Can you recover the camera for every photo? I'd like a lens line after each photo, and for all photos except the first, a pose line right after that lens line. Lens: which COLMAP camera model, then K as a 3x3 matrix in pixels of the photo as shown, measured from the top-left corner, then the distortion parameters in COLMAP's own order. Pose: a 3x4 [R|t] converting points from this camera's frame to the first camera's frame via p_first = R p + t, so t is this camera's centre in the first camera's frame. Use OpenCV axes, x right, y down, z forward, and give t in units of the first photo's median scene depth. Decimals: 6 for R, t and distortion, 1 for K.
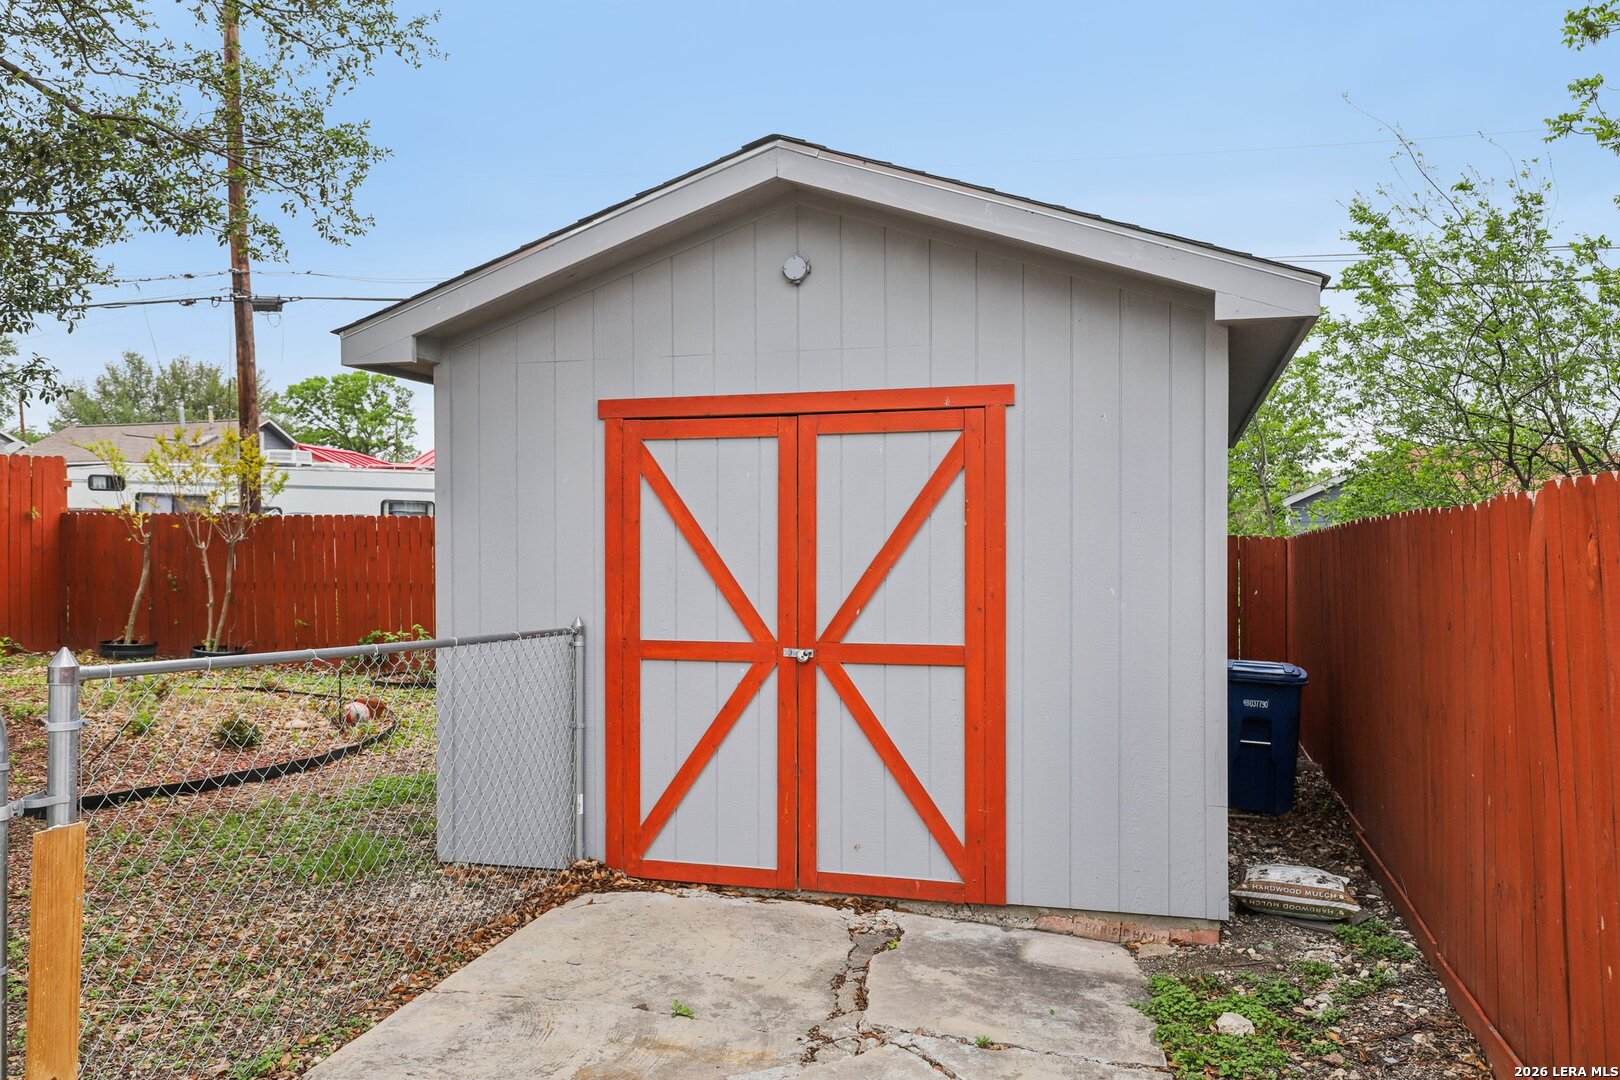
lens RADIAL K [[1259.4, 0, 815.0], [0, 1259.4, 535.5], [0, 0, 1]] dist [0.007348, 0.001683]
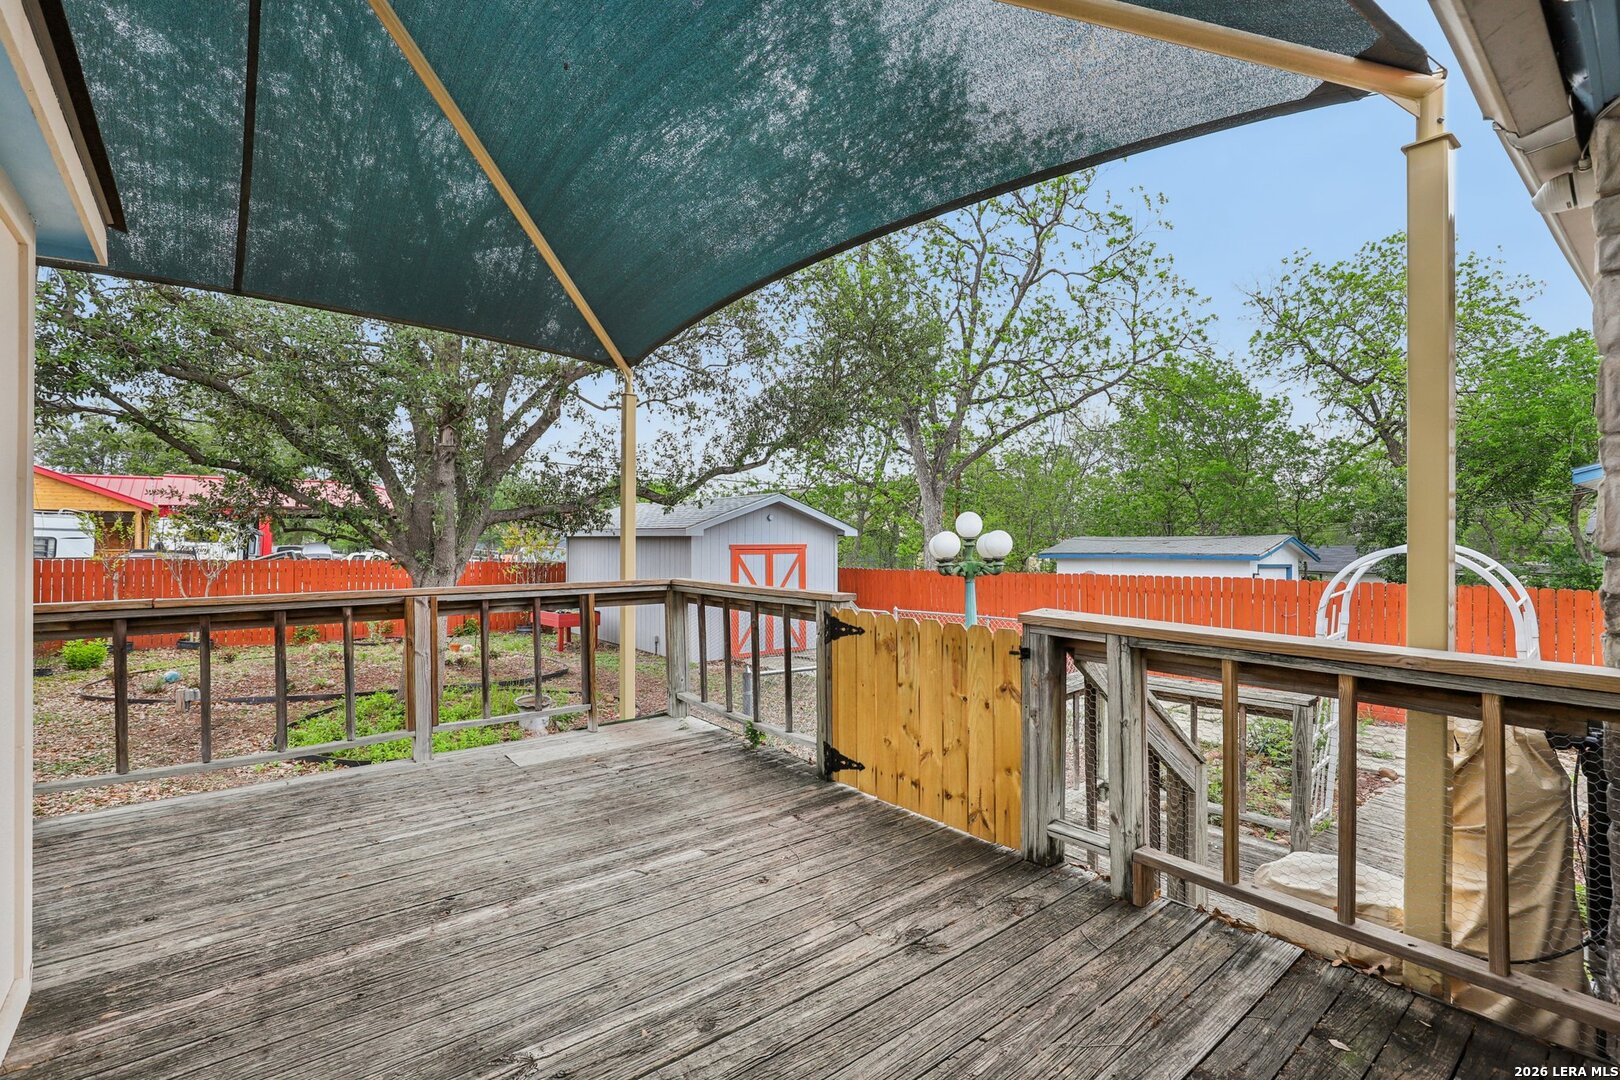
lens RADIAL K [[744.7, 0, 817.2], [0, 744.7, 540.2], [0, 0, 1]] dist [-0.026494, 0.004312]
pose [[0.541582, 0.004360, 0.840637, -2.116268], [-0.009405, 0.999955, 0.000873, -0.129243], [-0.840595, -0.008379, 0.541599, -0.572856]]
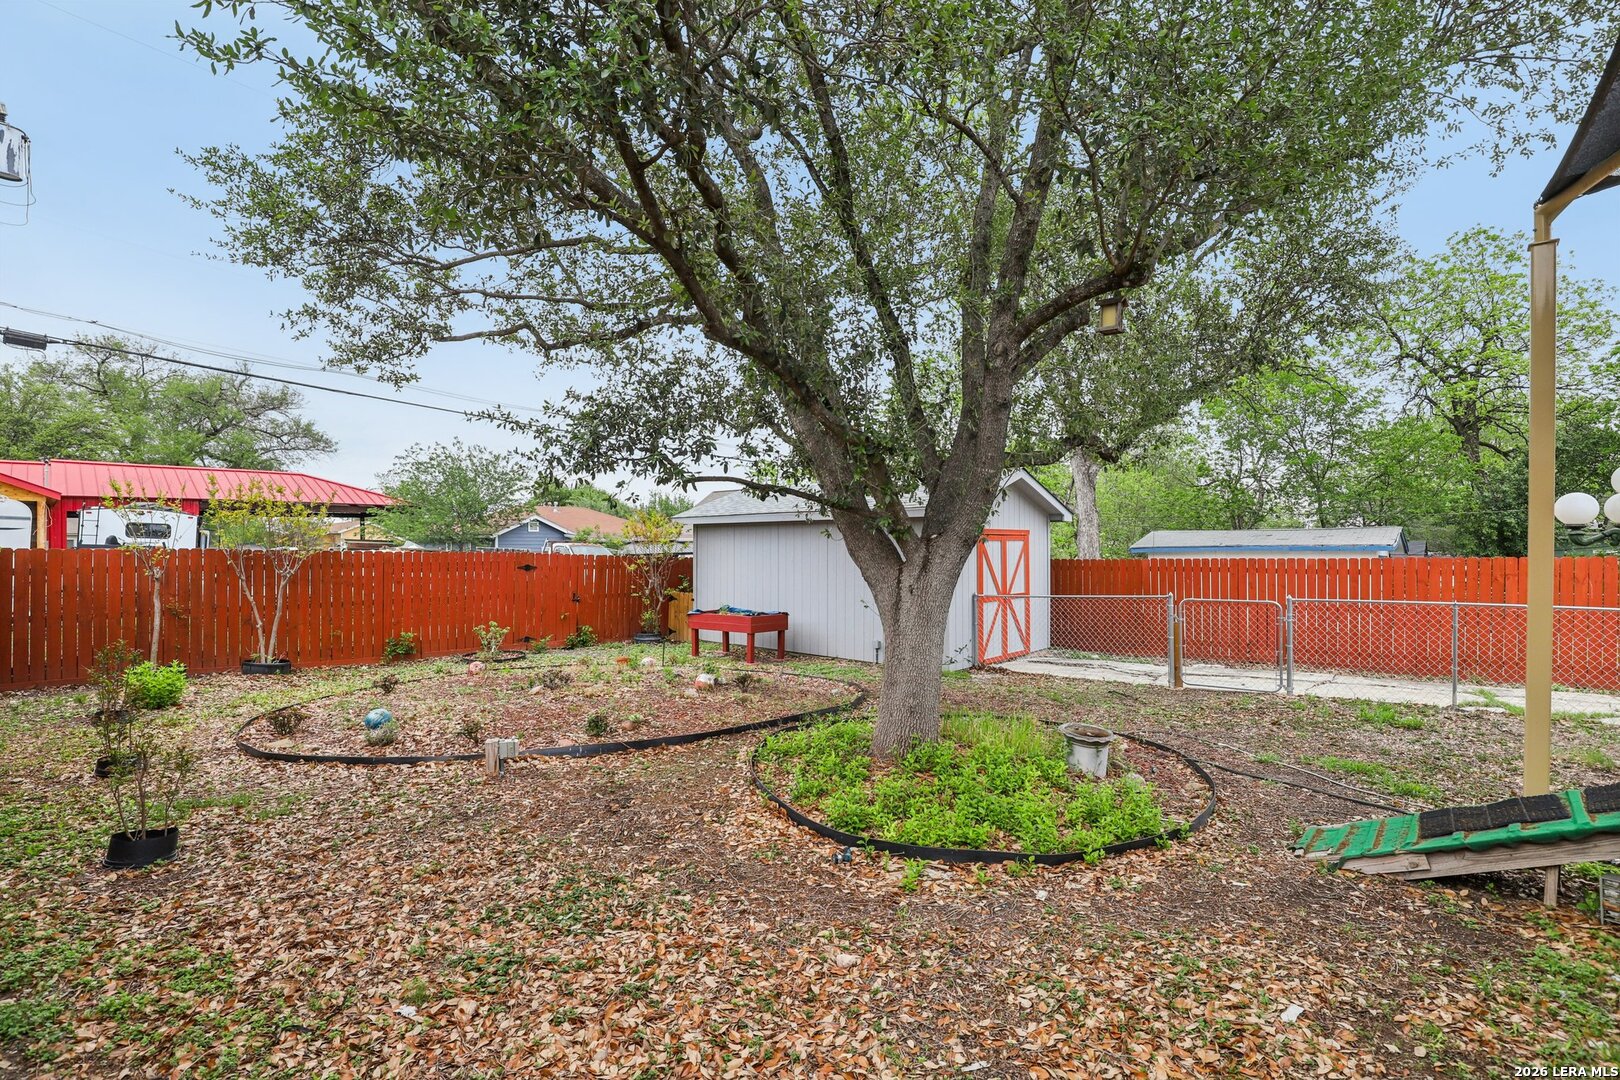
lens RADIAL K [[744.7, 0, 821.3], [0, 744.7, 543.7], [0, 0, 1]] dist [-0.026494, 0.004312]
pose [[0.415330, 0.004780, 0.909658, -2.240109], [-0.004195, 0.999986, -0.003339, -0.057265], [-0.909661, -0.002430, 0.415344, 0.558681]]
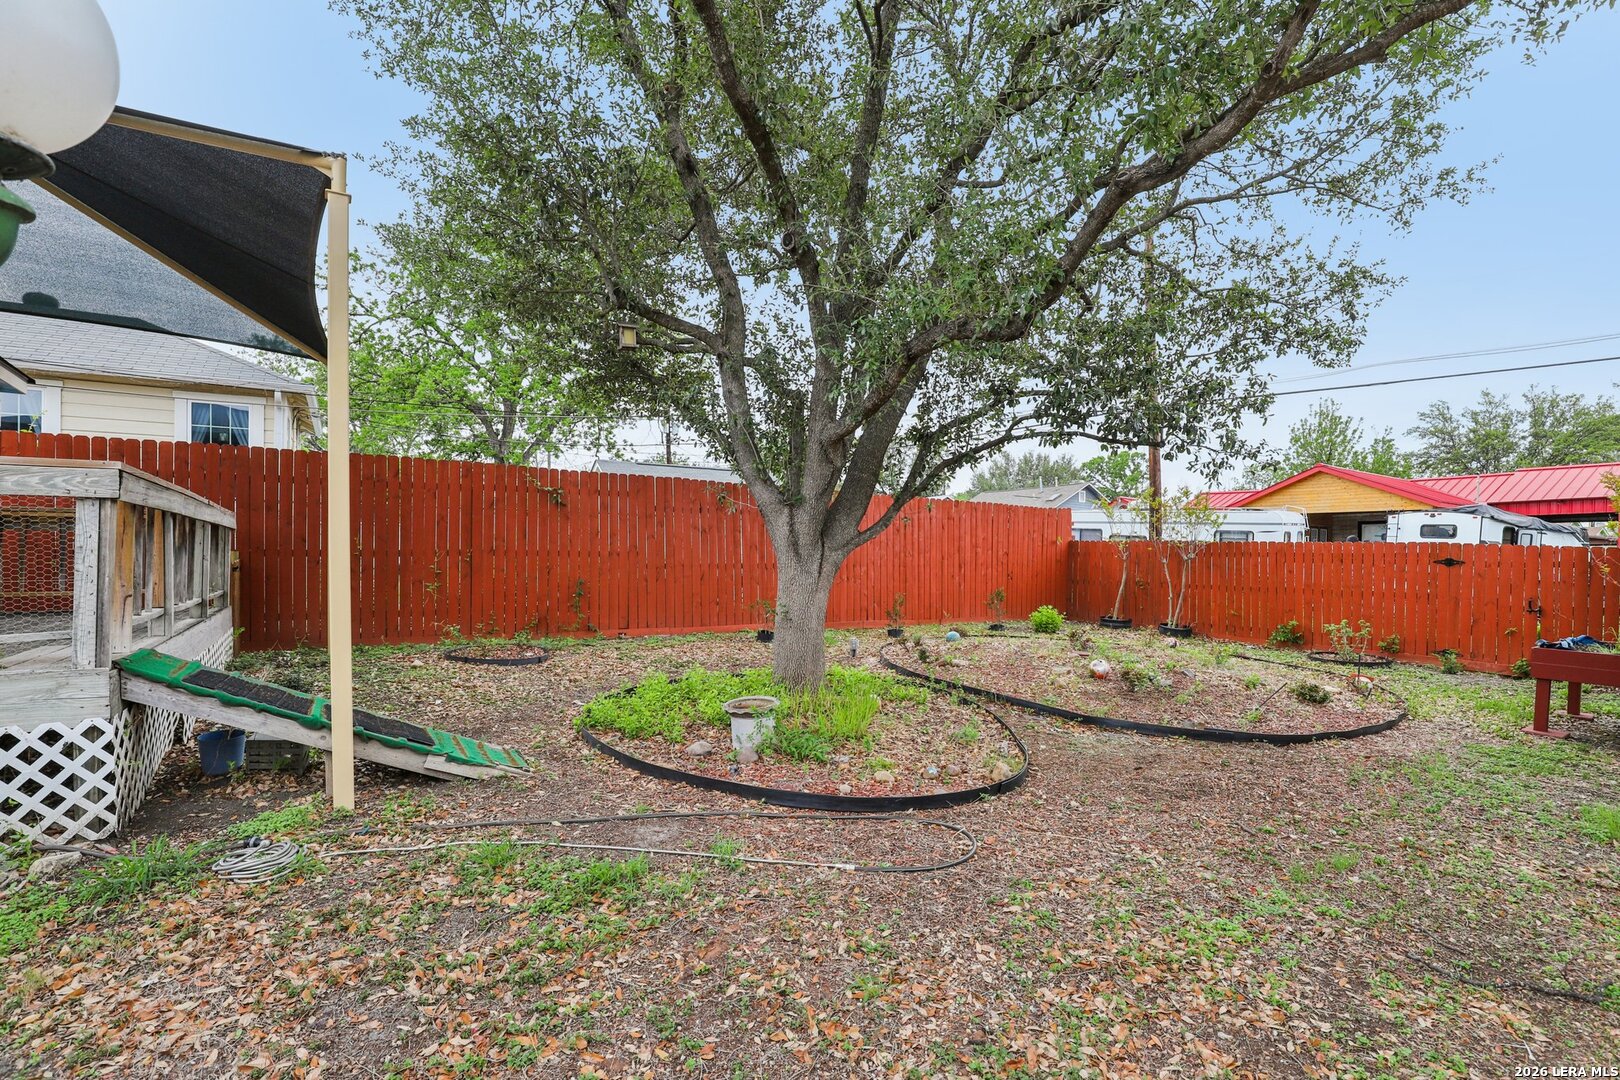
lens RADIAL K [[744.7, 0, 825.3], [0, 744.7, 555.0], [0, 0, 1]] dist [-0.026494, 0.004312]
pose [[0.782737, 0.007605, -0.622306, -0.566523], [-0.003288, 0.999962, 0.008086, -0.013879], [0.622344, -0.004283, 0.782732, -0.022461]]
